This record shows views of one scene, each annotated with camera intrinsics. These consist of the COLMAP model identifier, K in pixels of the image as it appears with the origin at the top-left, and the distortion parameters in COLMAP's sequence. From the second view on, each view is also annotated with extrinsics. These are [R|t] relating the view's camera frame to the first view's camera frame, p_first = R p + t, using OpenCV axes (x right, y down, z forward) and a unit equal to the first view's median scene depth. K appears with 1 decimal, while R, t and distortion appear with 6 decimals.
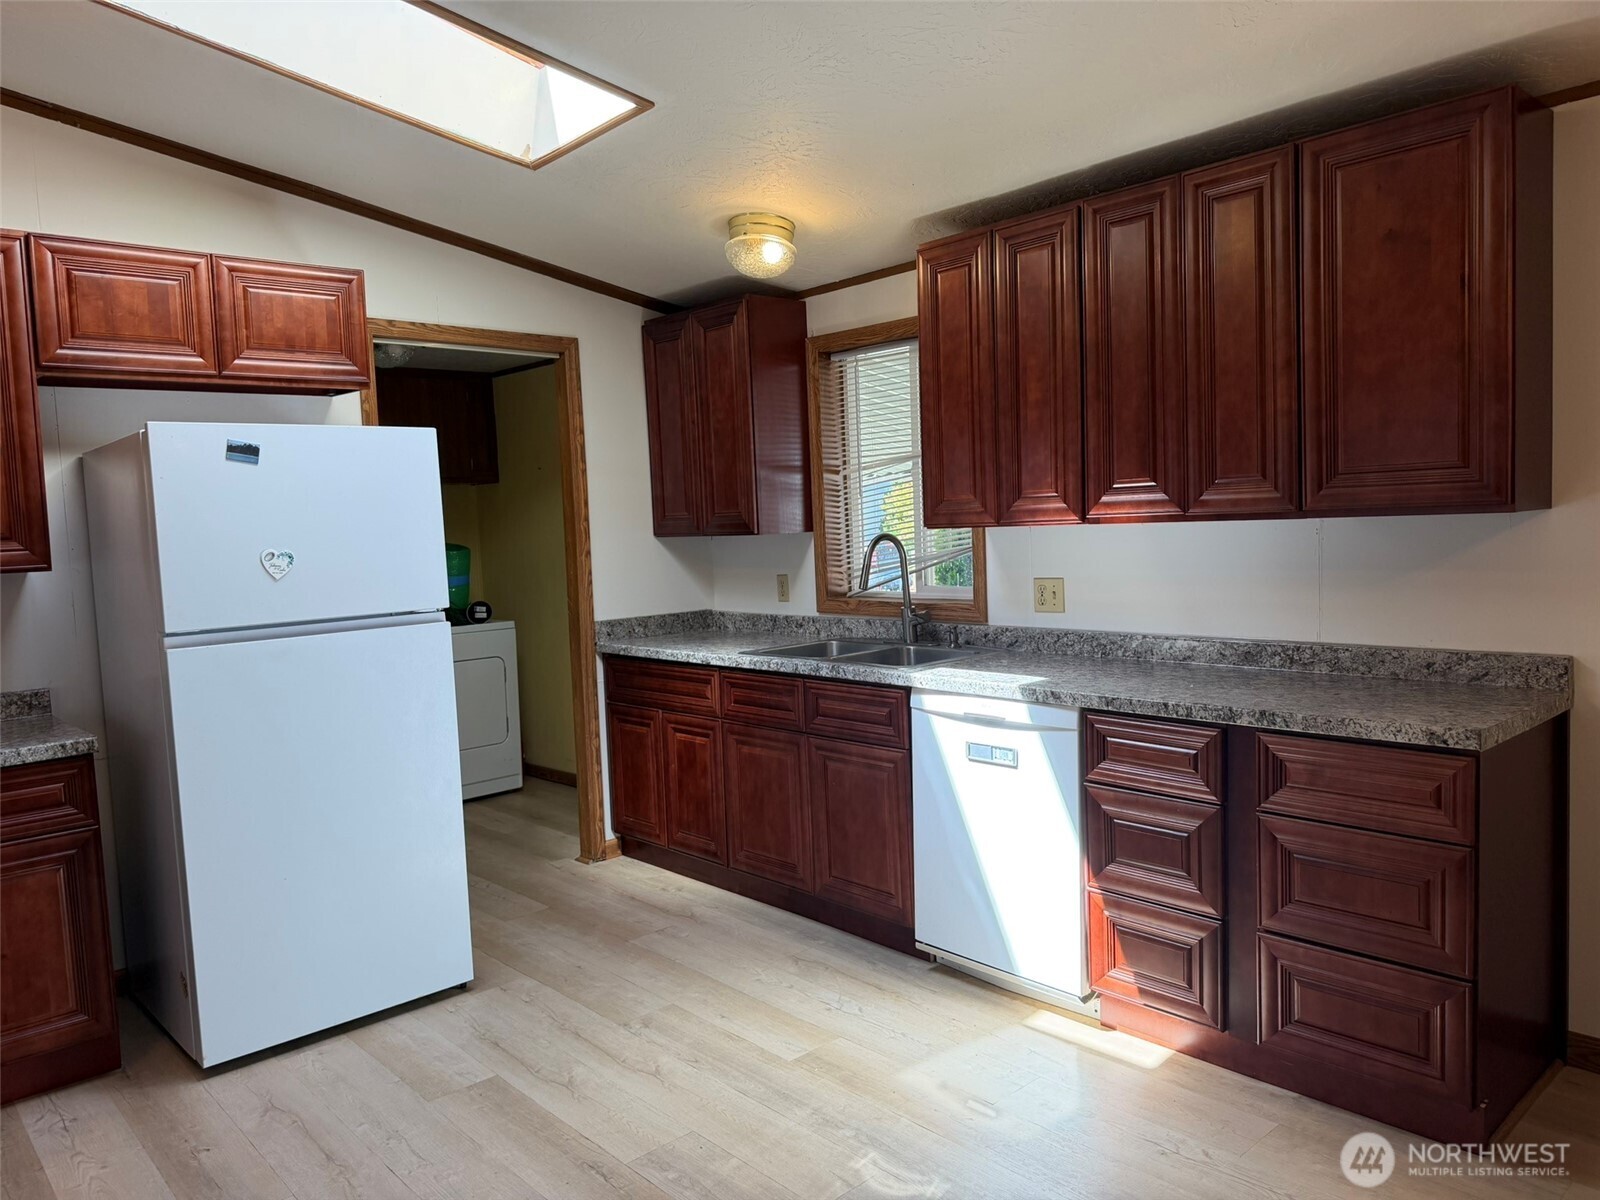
lens RADIAL K [[1119.8, 0, 807.1], [0, 1119.8, 593.3], [0, 0, 1]] dist [0.072286, -0.096780]
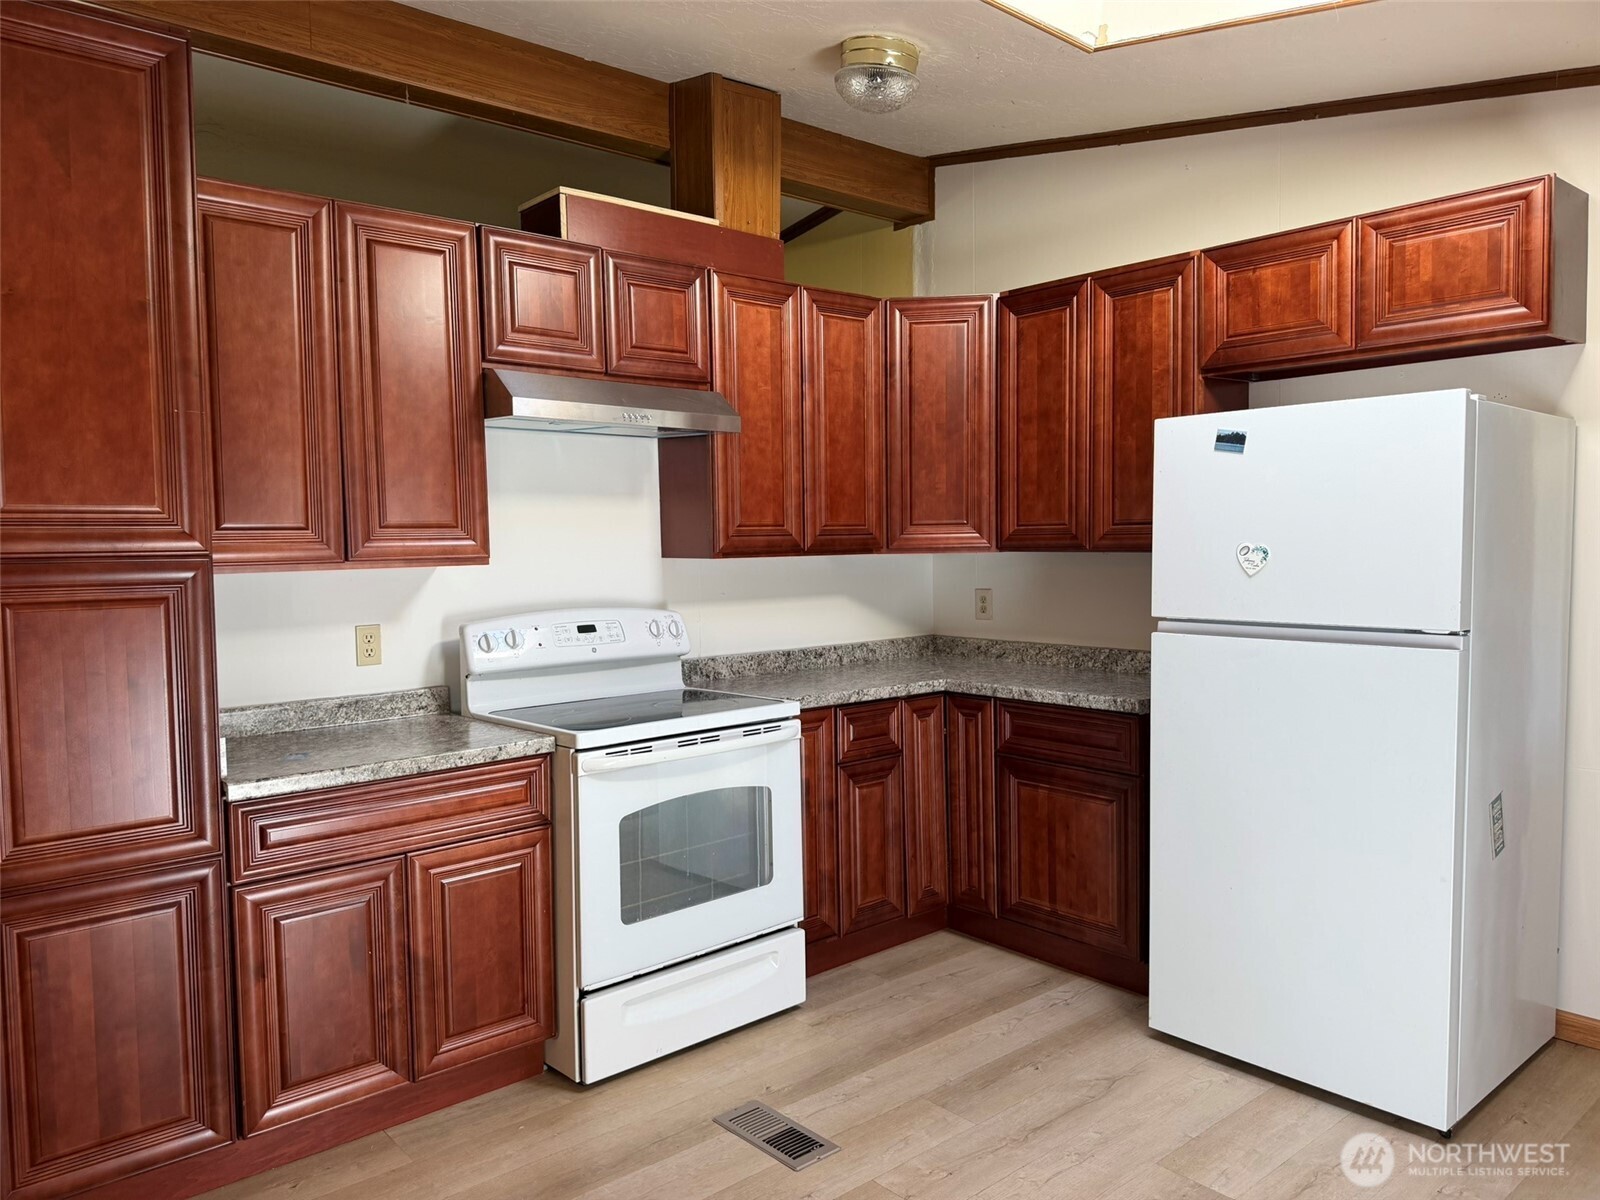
lens RADIAL K [[1119.8, 0, 790.3], [0, 1119.8, 600.8], [0, 0, 1]] dist [0.072286, -0.096780]
pose [[-0.036055, 0.100473, -0.994286, 0.476525], [-0.050565, 0.993475, 0.102224, -0.067103], [0.998070, 0.053962, -0.030739, 0.642721]]
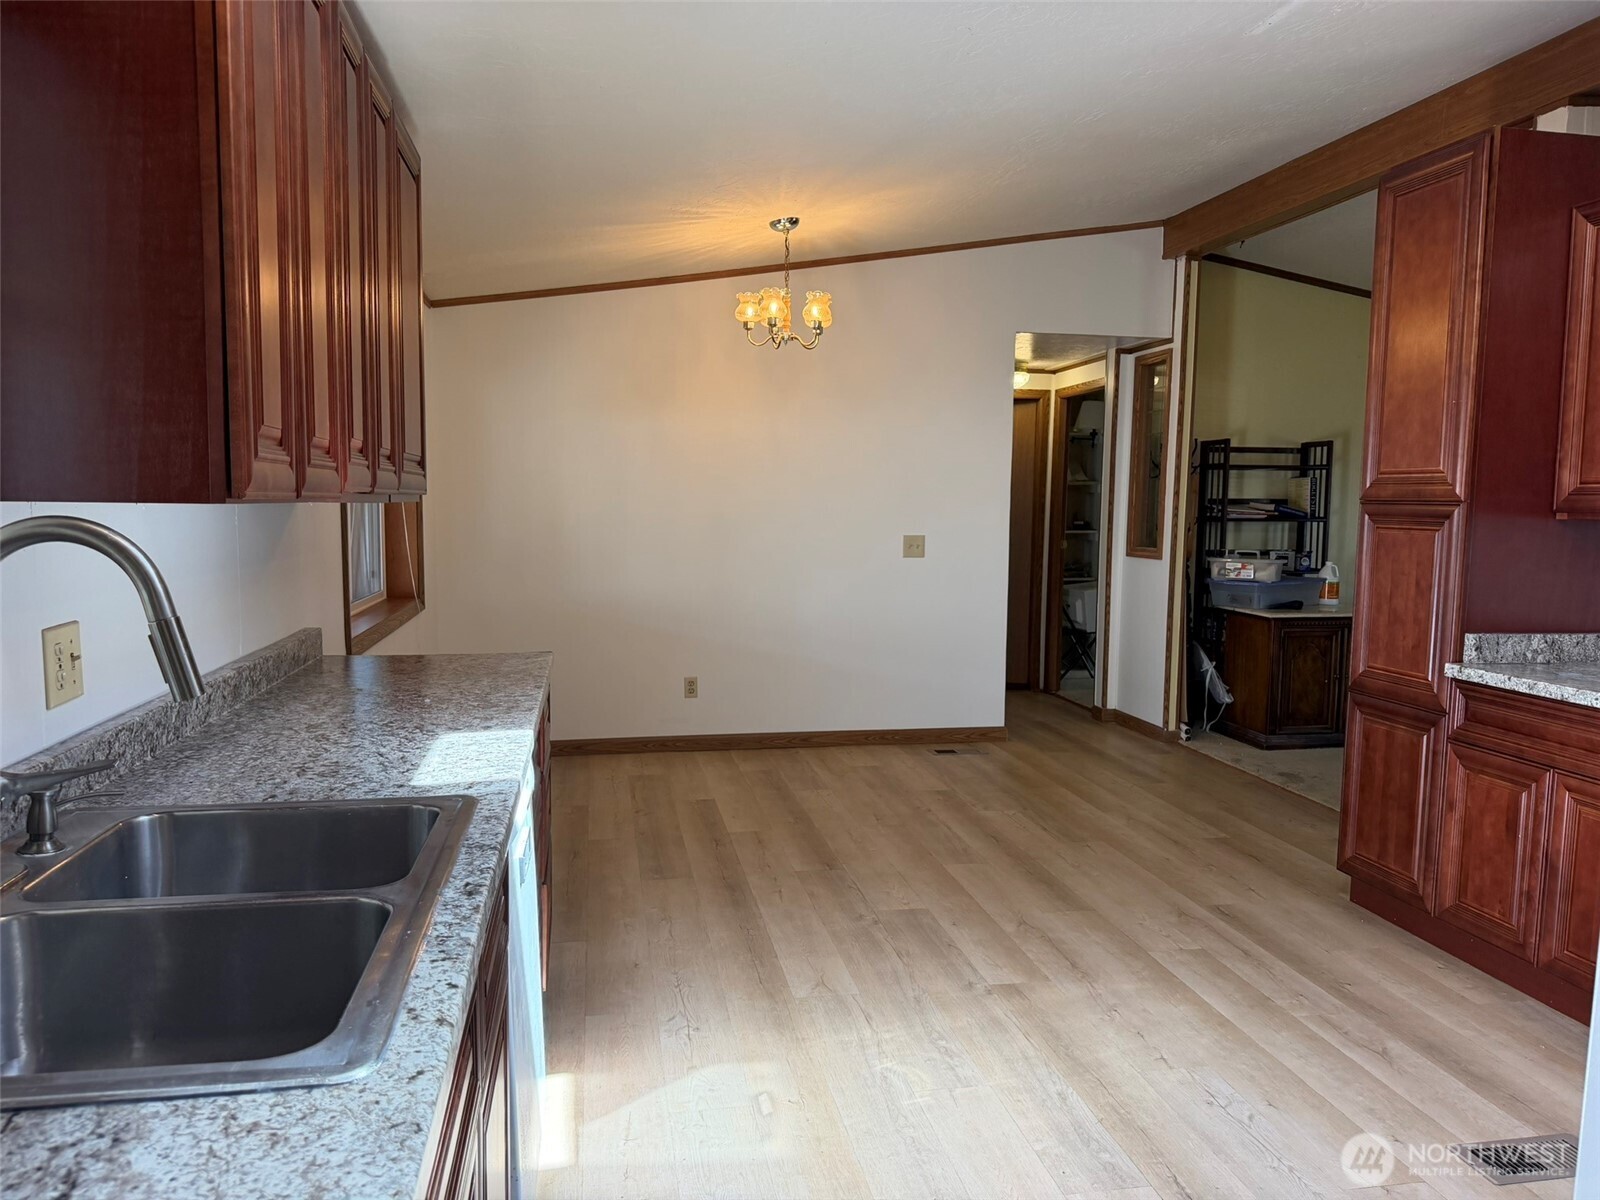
lens RADIAL K [[1119.8, 0, 798.1], [0, 1119.8, 601.5], [0, 0, 1]] dist [0.072286, -0.096780]
pose [[-0.845772, -0.014780, 0.533340, -0.326011], [0.059815, 0.990688, 0.122309, -0.075546], [-0.530181, 0.135348, -0.837012, 1.492612]]
